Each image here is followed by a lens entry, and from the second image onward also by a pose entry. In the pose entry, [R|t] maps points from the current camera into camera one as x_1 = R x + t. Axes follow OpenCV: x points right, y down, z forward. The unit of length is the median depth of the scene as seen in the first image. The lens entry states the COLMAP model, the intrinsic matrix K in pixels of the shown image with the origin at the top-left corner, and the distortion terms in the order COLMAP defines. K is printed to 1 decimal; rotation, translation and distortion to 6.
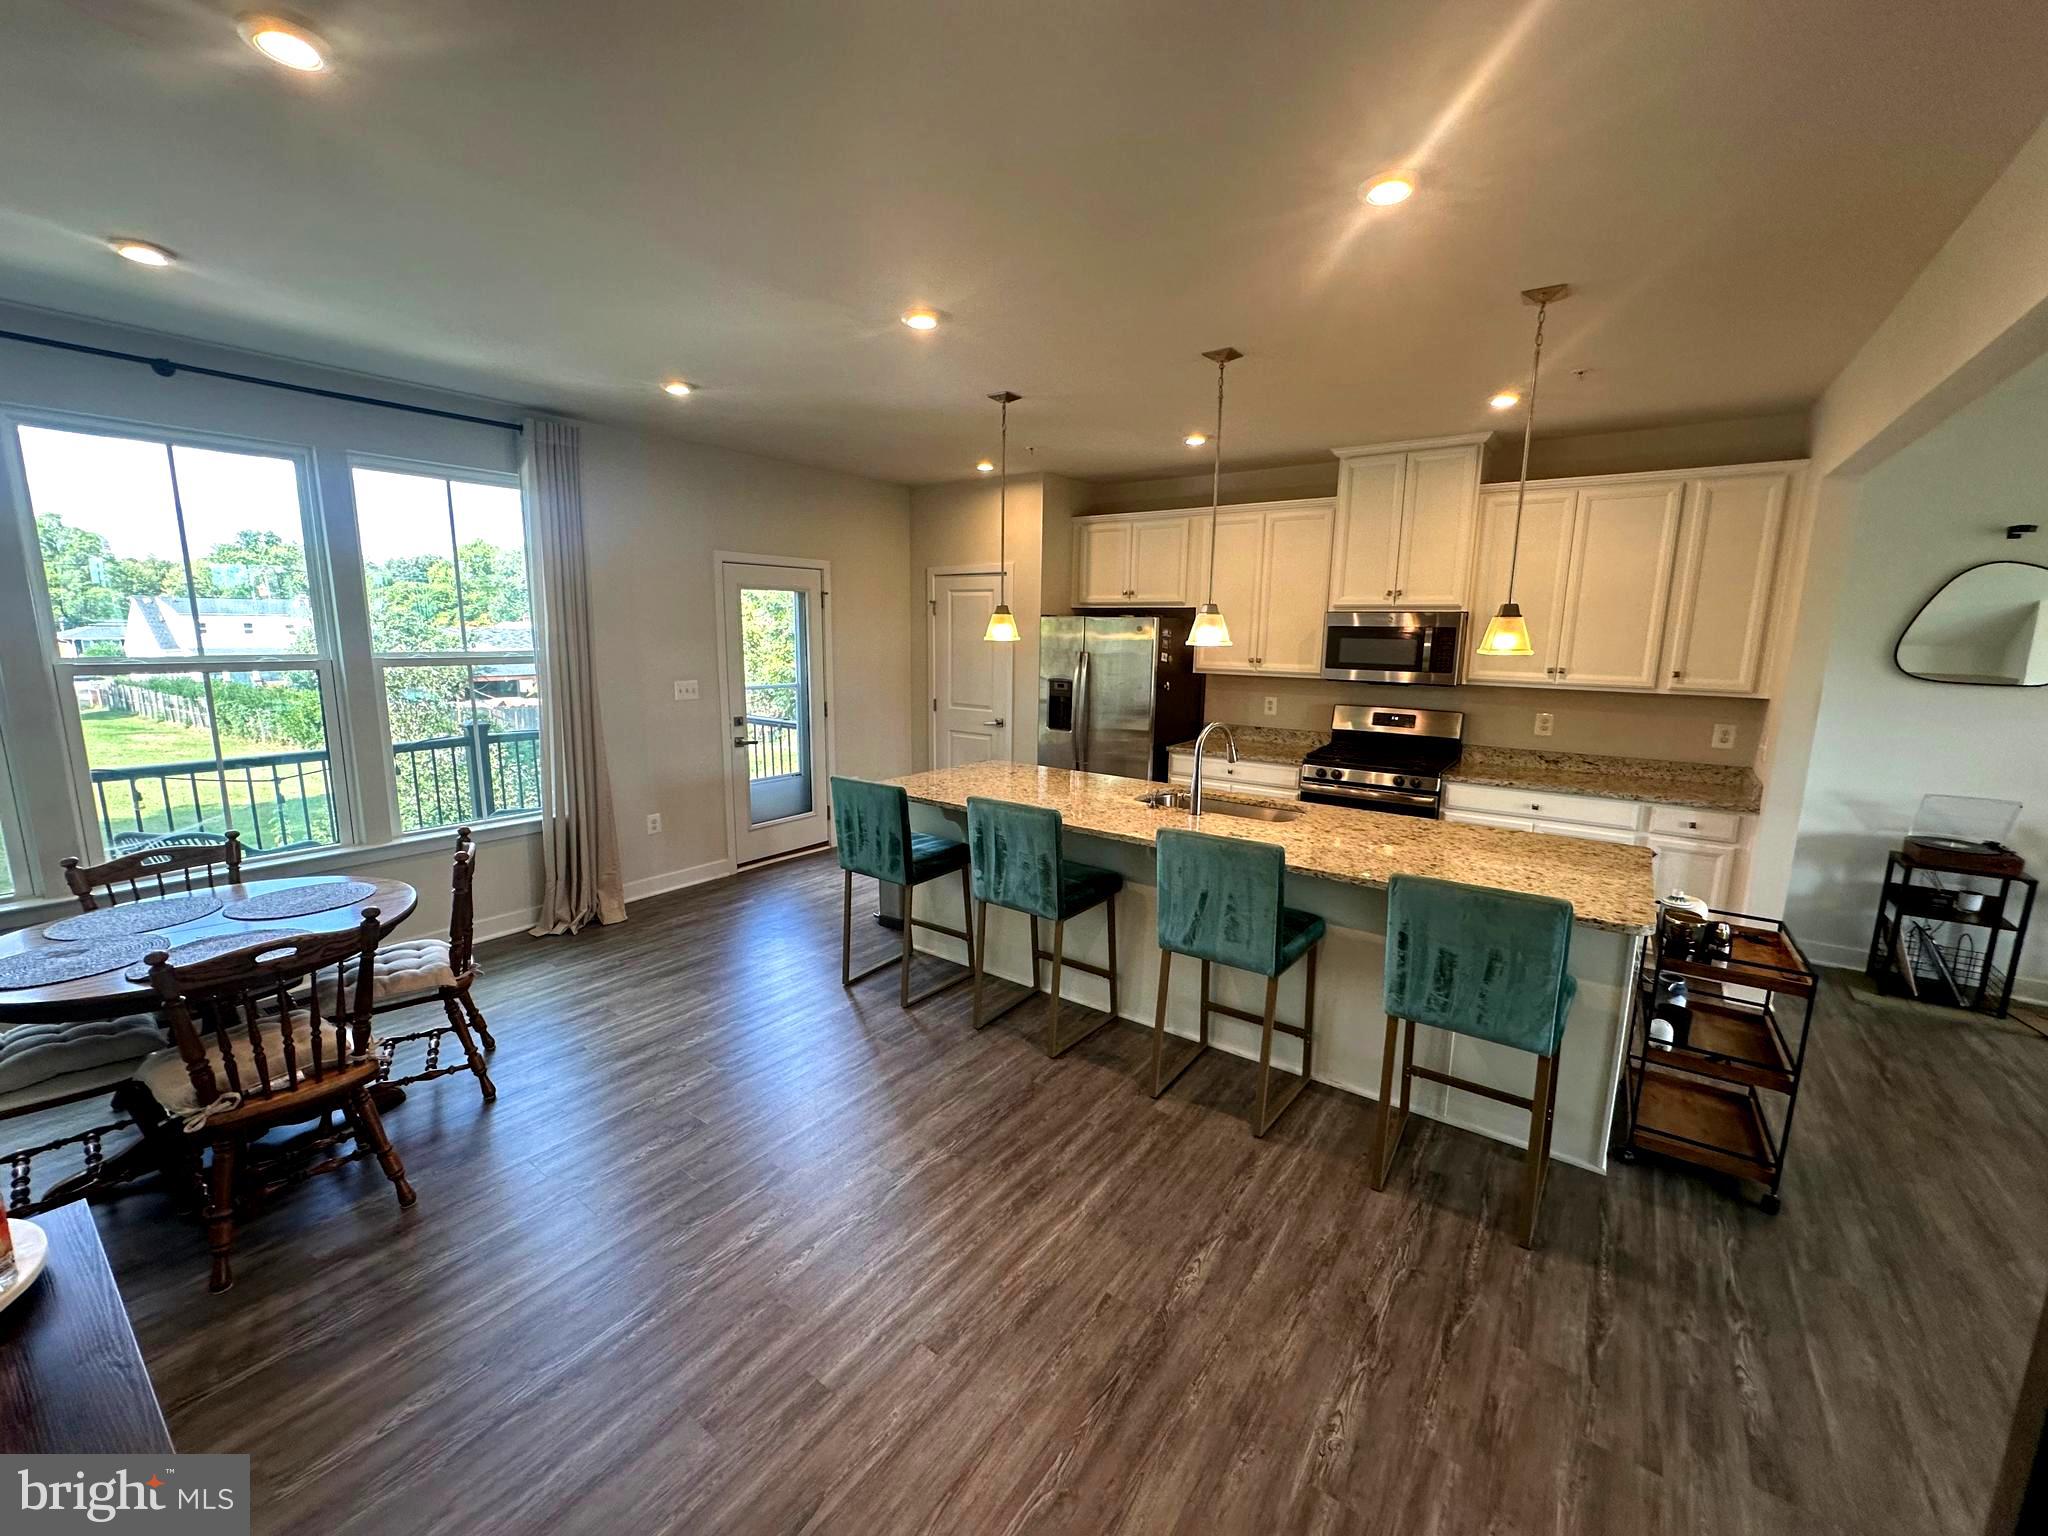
lens RADIAL K [[821.9, 0, 1024.5], [0, 821.9, 770.3], [0, 0, 1]] dist [-0.002071, 0.000918]
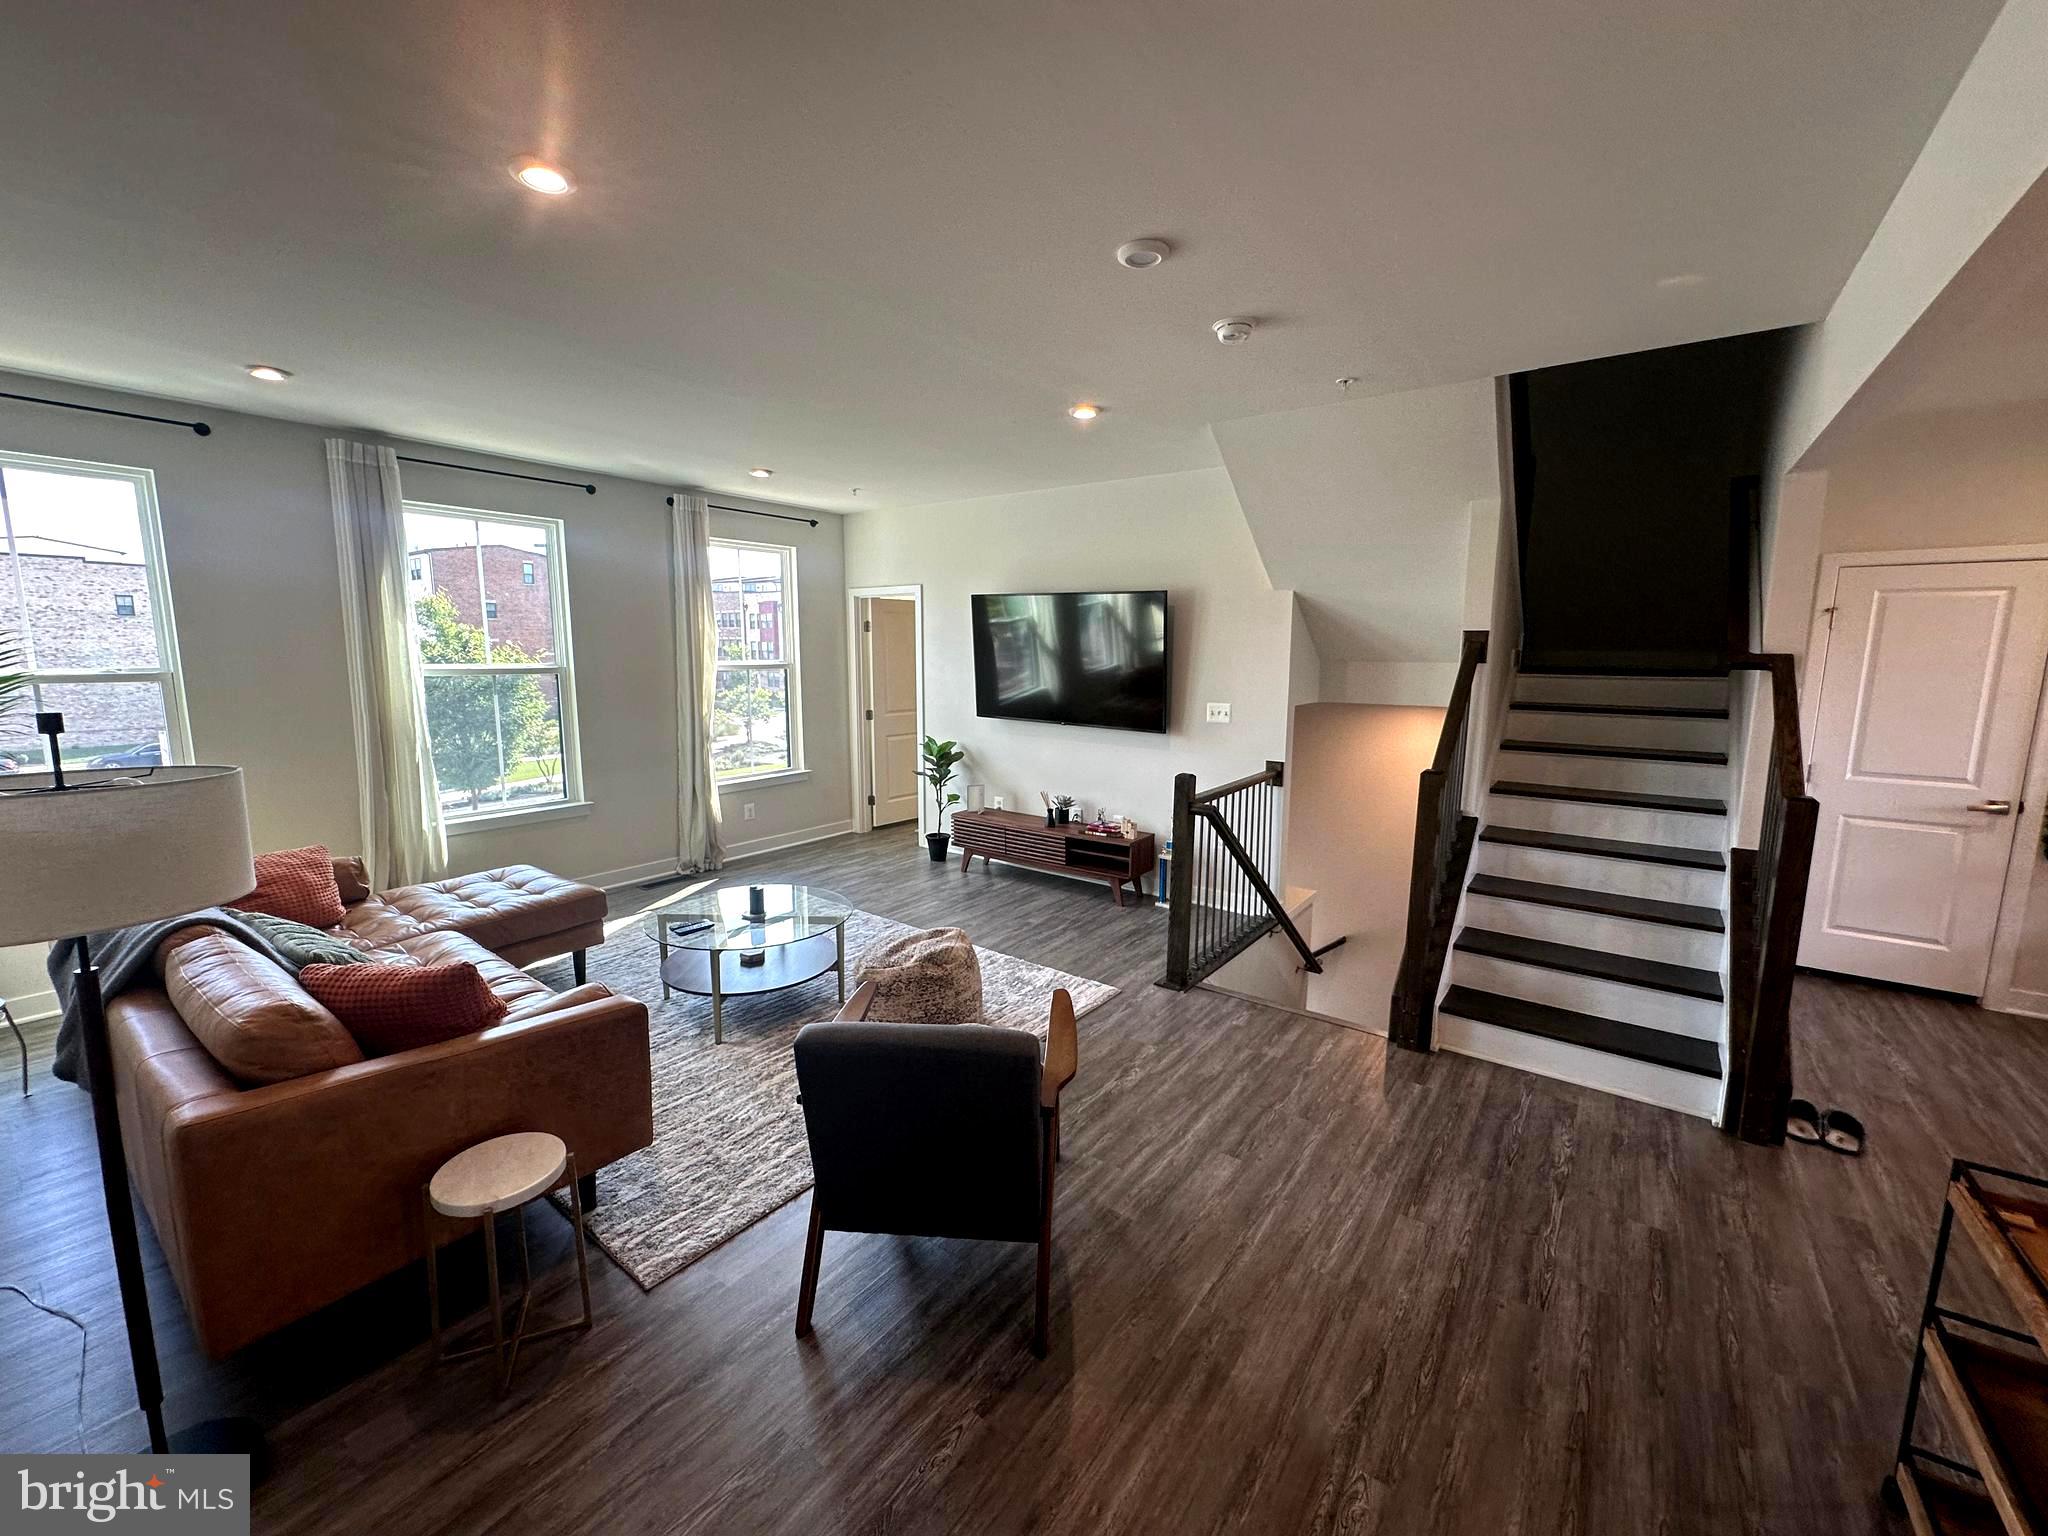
lens RADIAL K [[821.9, 0, 1022.2], [0, 821.9, 764.9], [0, 0, 1]] dist [-0.002071, 0.000918]
pose [[-0.999778, -0.021018, 0.001529, 1.117308], [-0.019474, 0.949198, 0.314078, -0.152789], [-0.008053, 0.313978, -0.949396, 0.995846]]
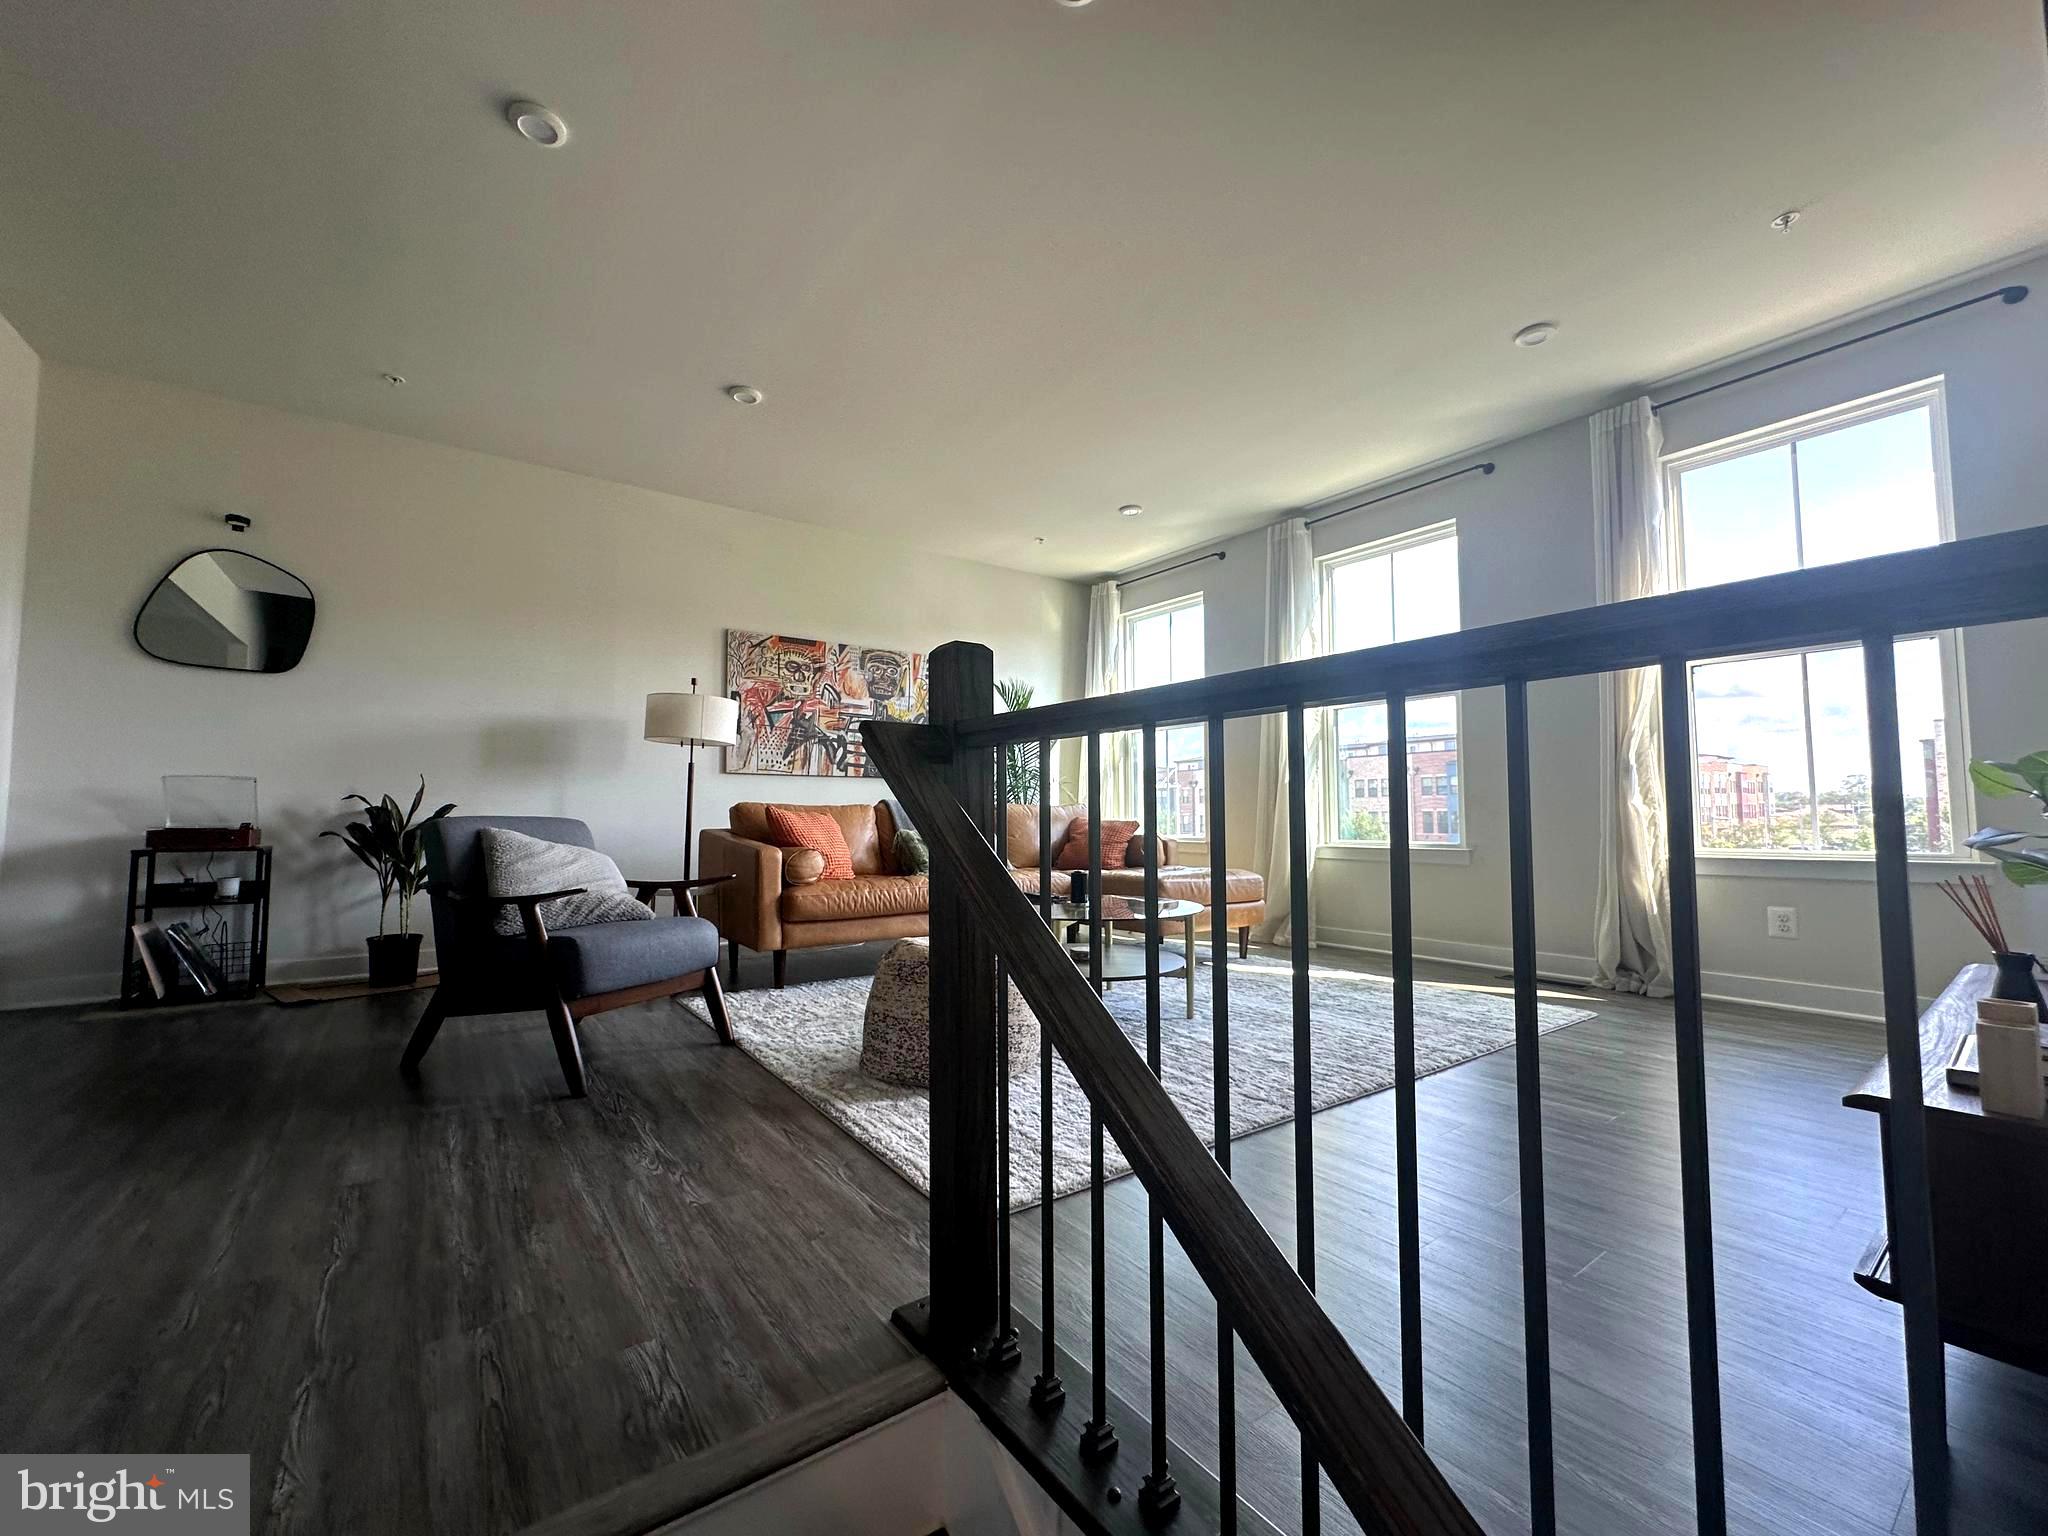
lens RADIAL K [[821.9, 0, 1024.3], [0, 821.9, 765.8], [0, 0, 1]] dist [-0.002071, 0.000918]
pose [[0.300096, 0.048689, 0.952665, 0.555900], [0.171760, 0.979616, -0.104172, 0.297207], [-0.938318, 0.194892, 0.285616, -0.171872]]
